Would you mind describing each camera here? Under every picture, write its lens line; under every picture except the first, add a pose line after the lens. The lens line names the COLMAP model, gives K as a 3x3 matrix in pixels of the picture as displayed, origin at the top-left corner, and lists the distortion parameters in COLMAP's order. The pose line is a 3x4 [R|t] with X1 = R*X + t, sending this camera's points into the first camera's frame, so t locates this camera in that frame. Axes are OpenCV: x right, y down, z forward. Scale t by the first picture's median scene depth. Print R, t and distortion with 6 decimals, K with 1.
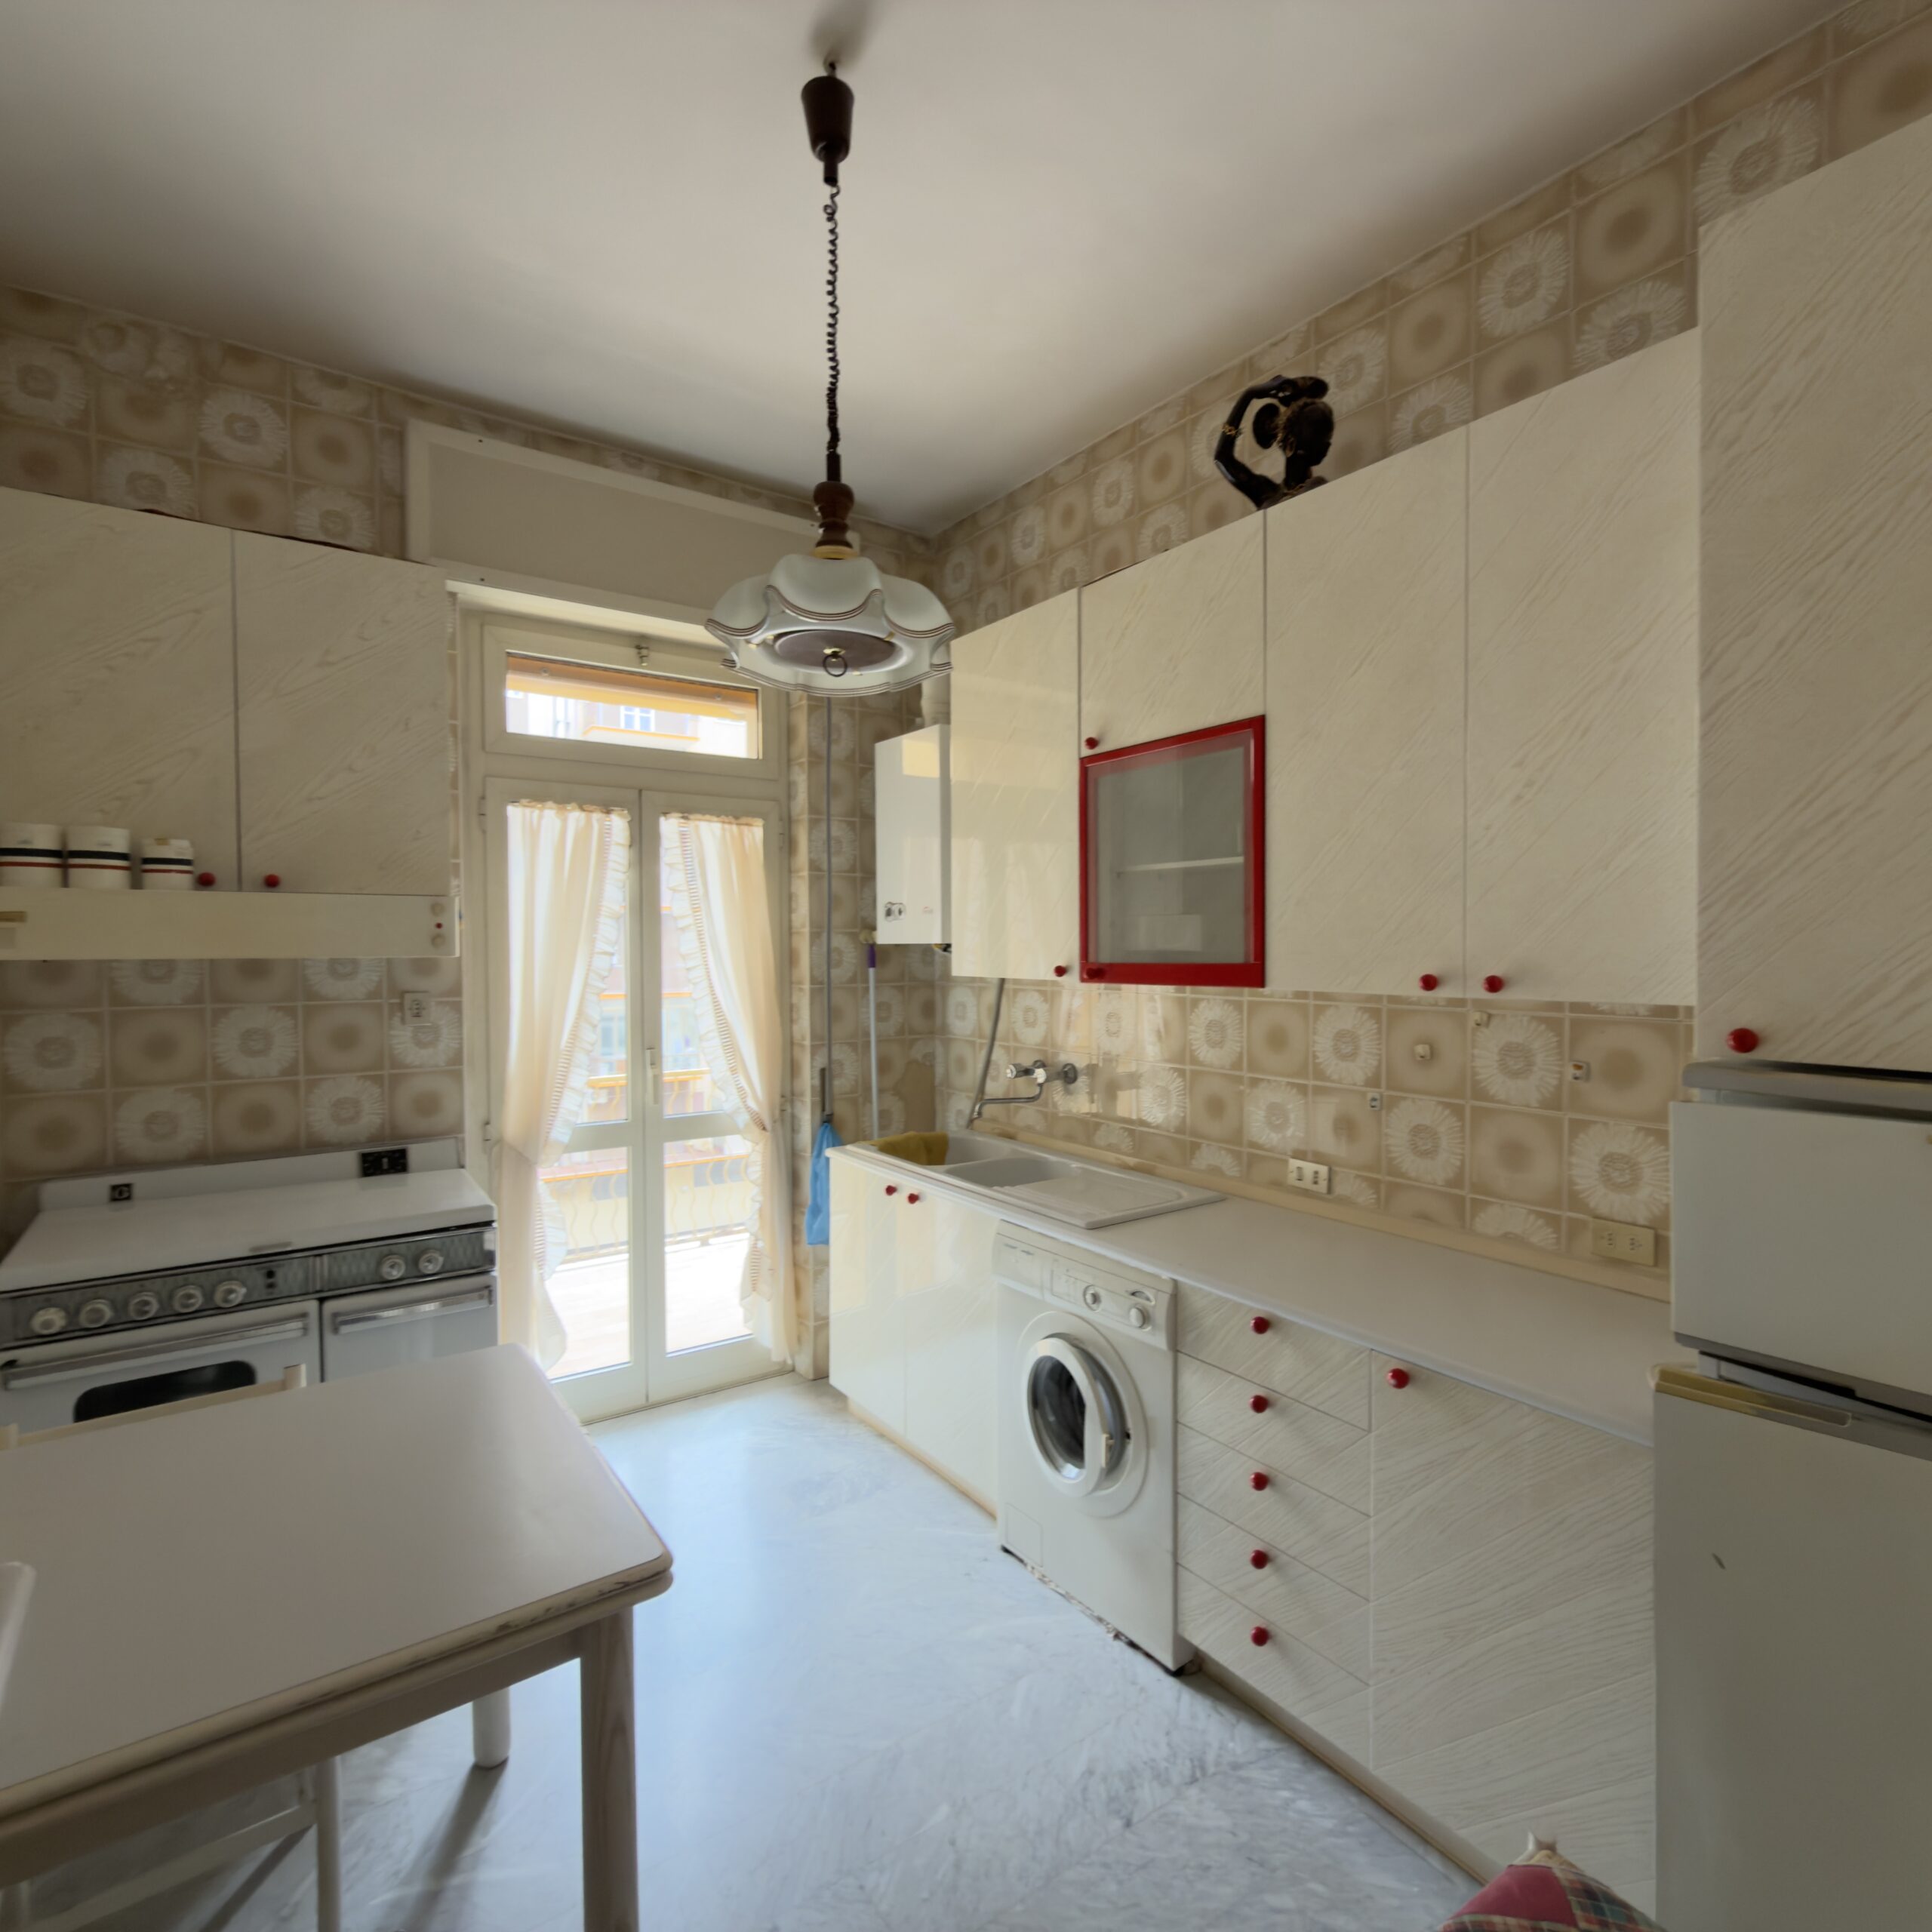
lens RADIAL K [[1041.0, 0, 945.6], [0, 1041.0, 971.9], [0, 0, 1]] dist [0.008438, -0.001134]
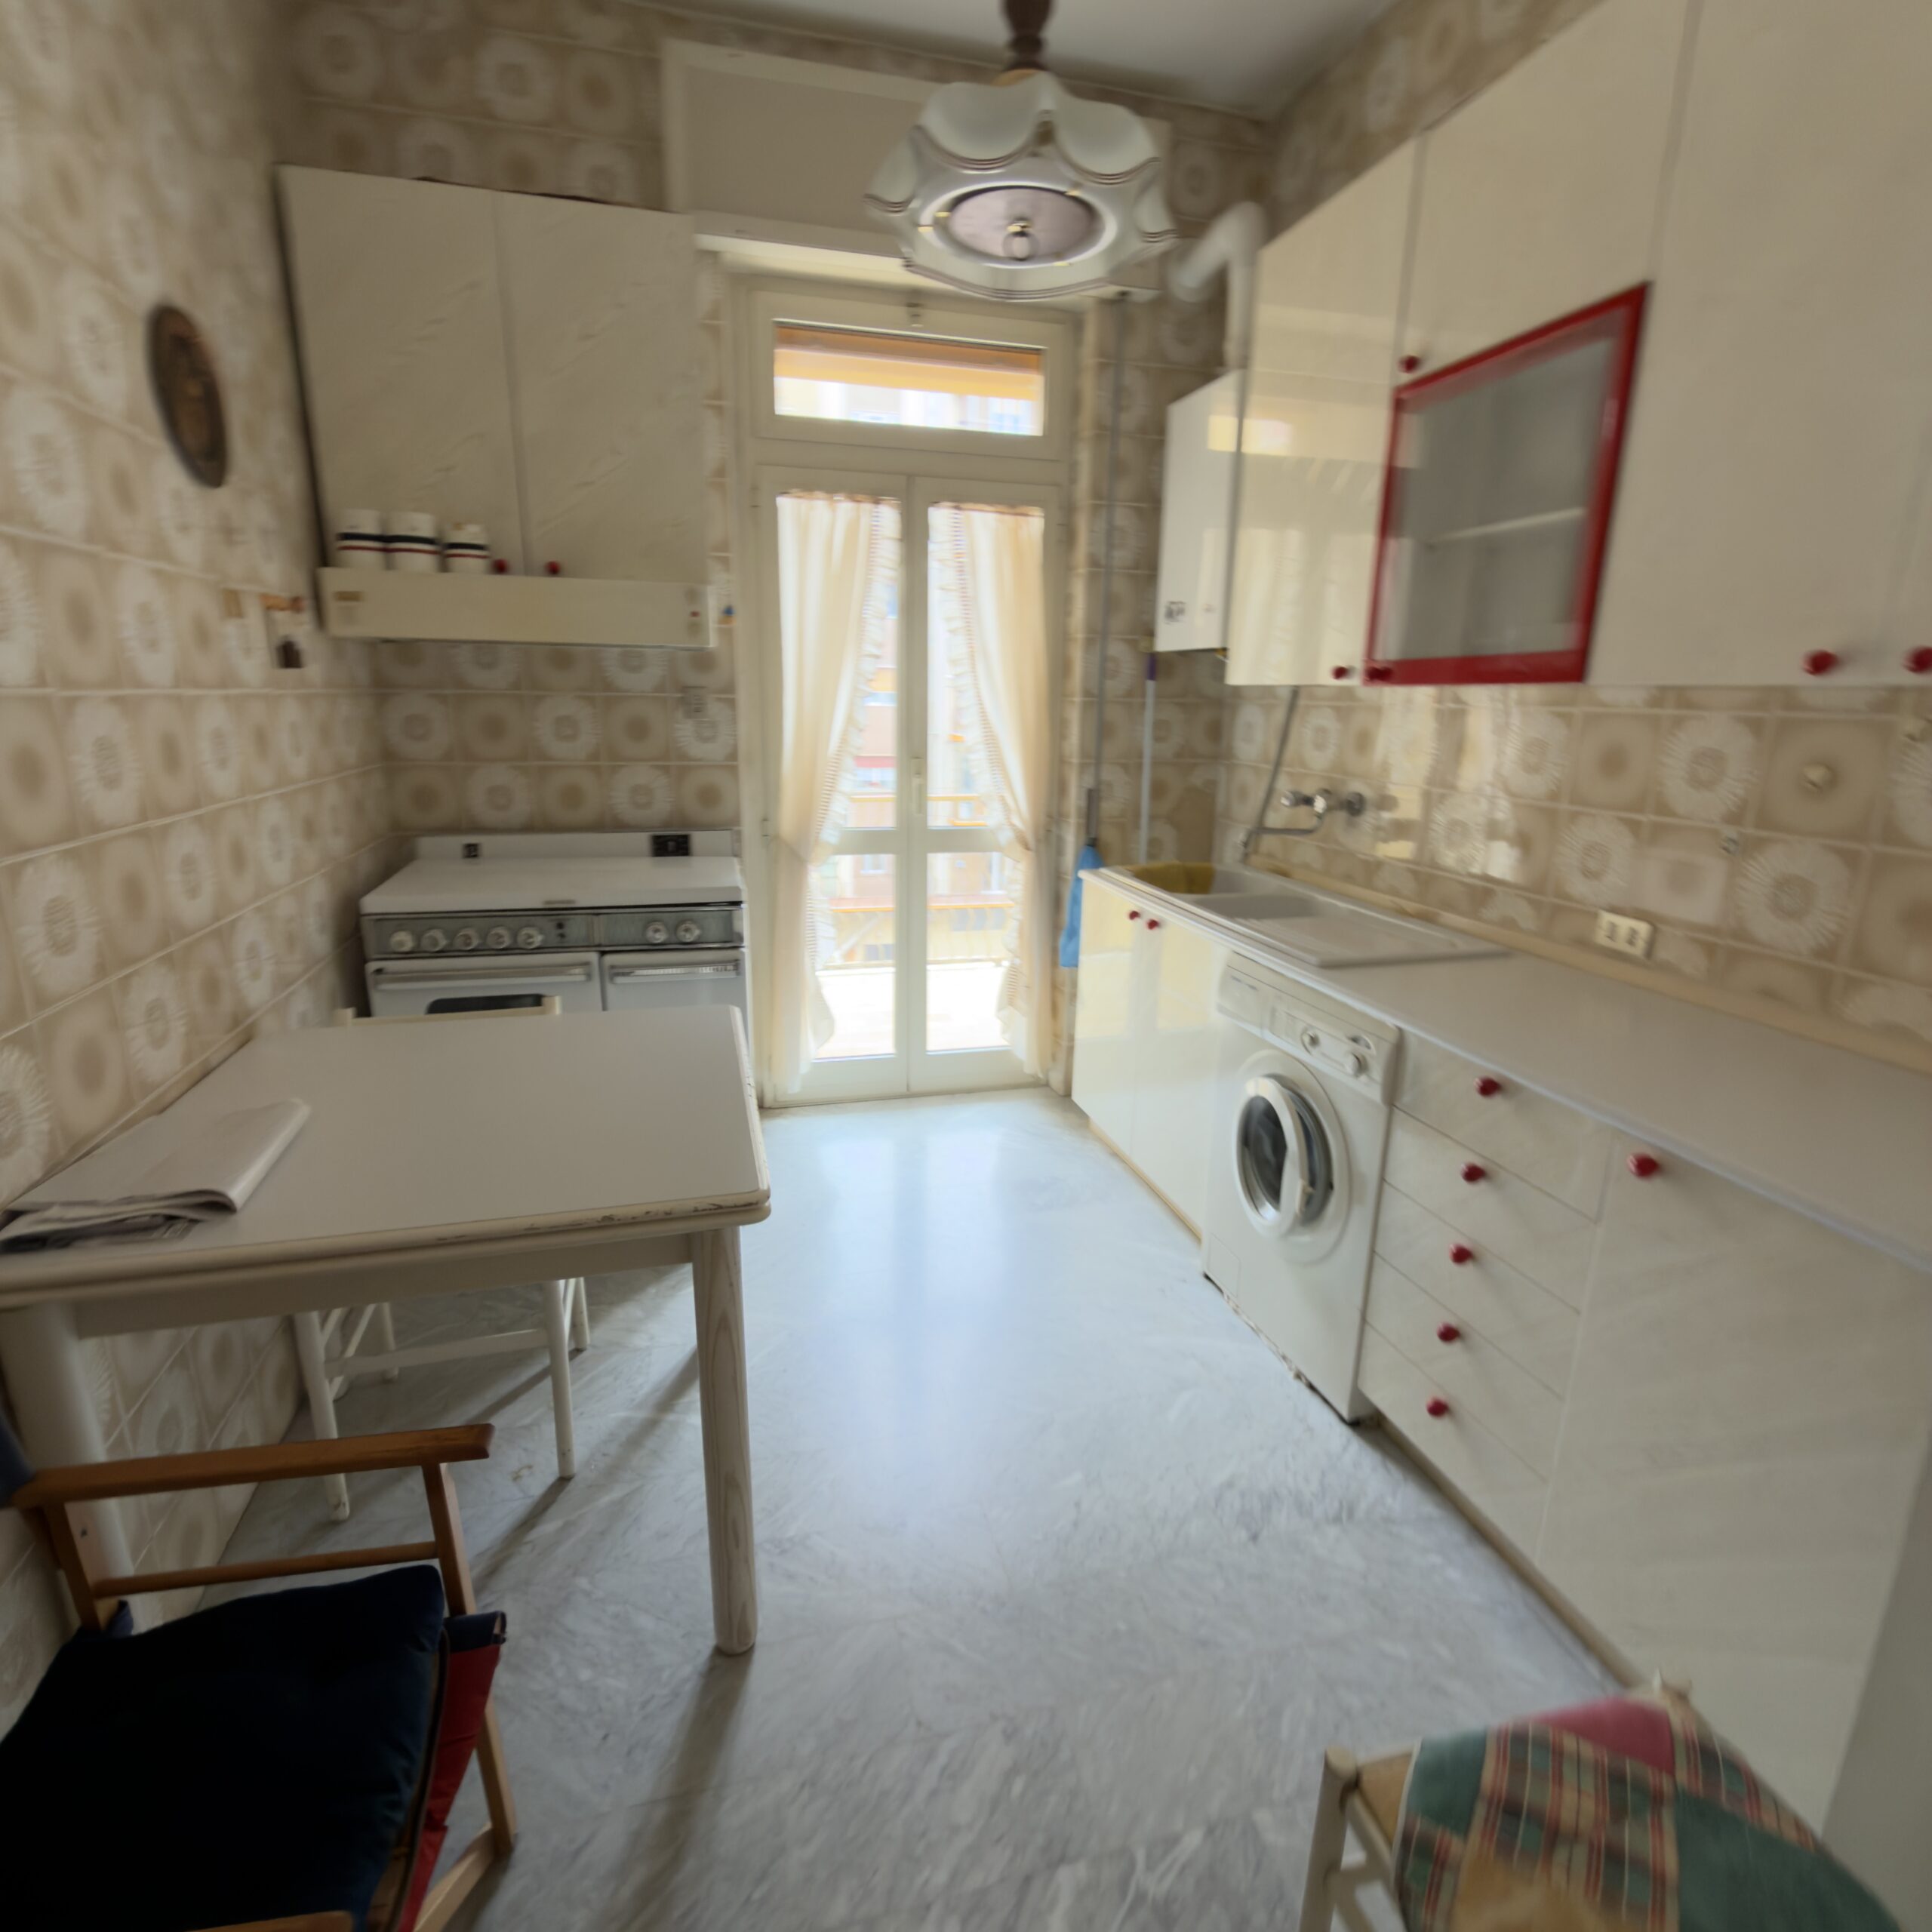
lens RADIAL K [[1026.3, 0, 967.4], [0, 1026.3, 970.6], [0, 0, 1]] dist [0.007356, -0.001590]
pose [[0.940466, 0.107513, -0.322436, 0.120758], [-0.031466, 0.972120, 0.232362, 0.049806], [0.338429, -0.208383, 0.917629, 0.085186]]
